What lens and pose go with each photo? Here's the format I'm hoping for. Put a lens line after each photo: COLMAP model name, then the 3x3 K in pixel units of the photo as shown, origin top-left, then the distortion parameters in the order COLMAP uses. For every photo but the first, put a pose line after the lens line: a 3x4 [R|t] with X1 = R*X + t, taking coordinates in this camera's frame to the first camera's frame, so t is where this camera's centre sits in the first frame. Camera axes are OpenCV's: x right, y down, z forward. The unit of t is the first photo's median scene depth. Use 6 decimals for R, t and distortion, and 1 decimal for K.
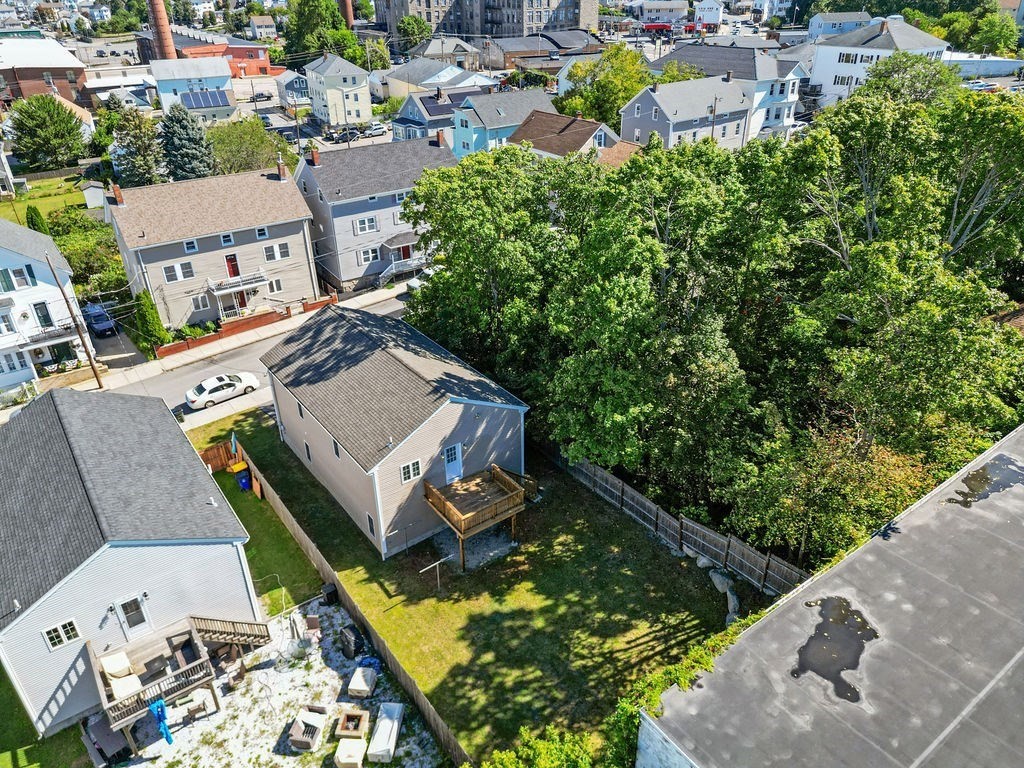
lens RADIAL K [[721.4, 0, 512.0], [0, 721.4, 384.0], [0, 0, 1]] dist [0.008568, 0.000636]
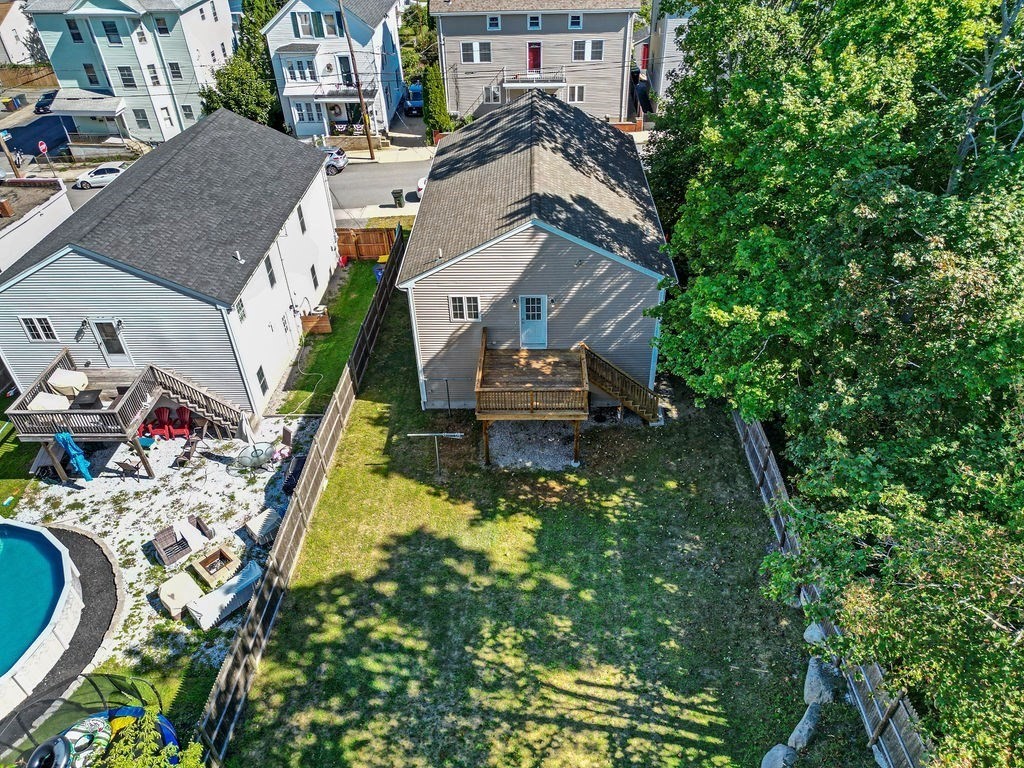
lens RADIAL K [[707.5, 0, 512.0], [0, 707.5, 384.0], [0, 0, 1]] dist [0.053167, -0.000517]
pose [[0.787486, 0.369684, -0.493152, 0.182886], [-0.289774, 0.928266, 0.233137, 0.008557], [0.543964, -0.040690, 0.838122, 0.286890]]
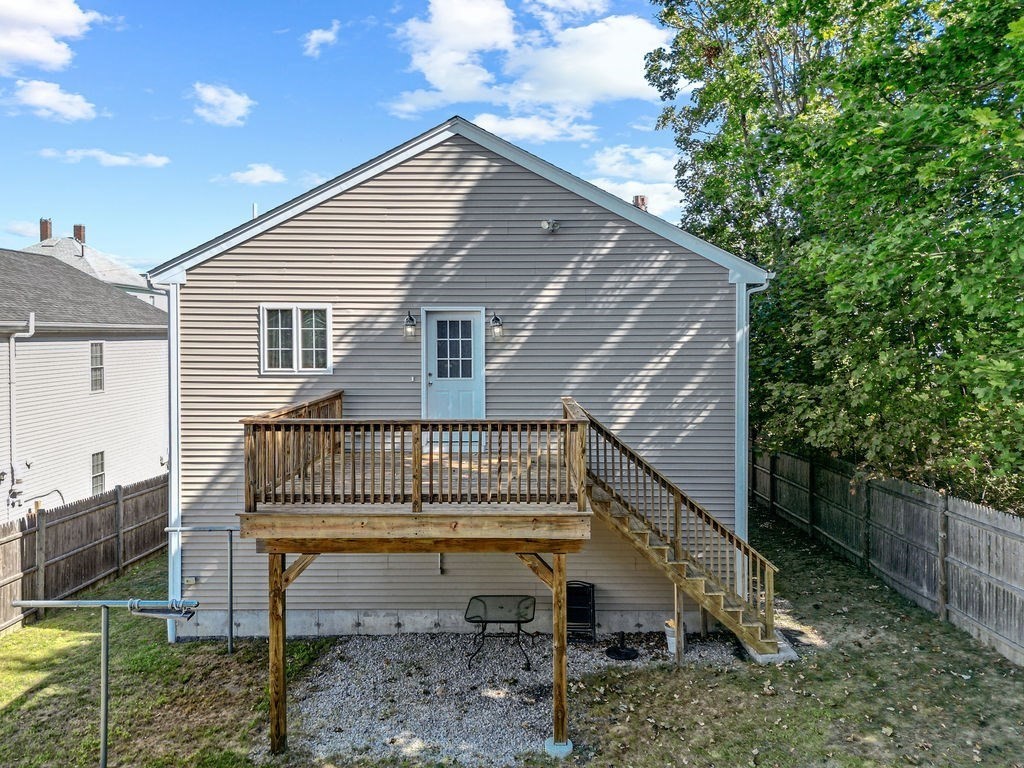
lens RADIAL K [[726.1, 0, 514.5], [0, 726.1, 361.2], [0, 0, 1]] dist [0.072843, -0.071014]
pose [[0.797368, 0.035263, -0.602462, 0.084998], [-0.307895, 0.882364, -0.355858, 0.142304], [0.519042, 0.469245, 0.714426, 0.552036]]
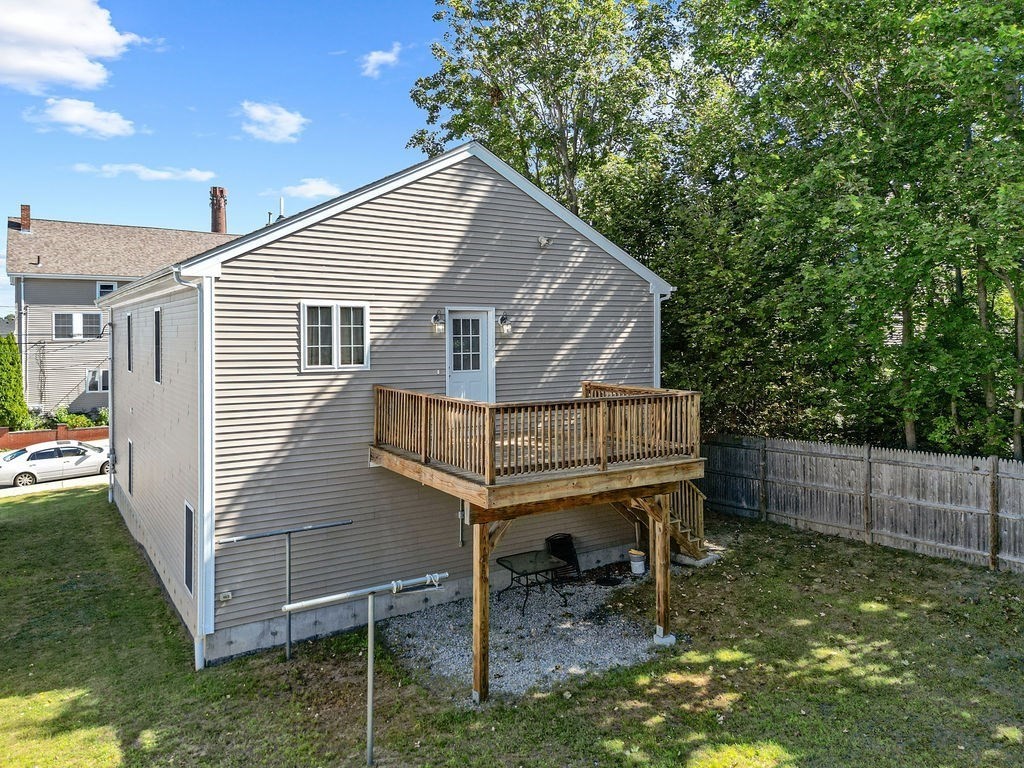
lens RADIAL K [[732.7, 0, 509.9], [0, 732.7, 349.2], [0, 0, 1]] dist [0.071516, -0.078750]
pose [[0.997806, 0.012200, -0.065068, -0.028070], [-0.041761, 0.878644, -0.475648, 0.184845], [0.051369, 0.477322, 0.877226, 0.482353]]
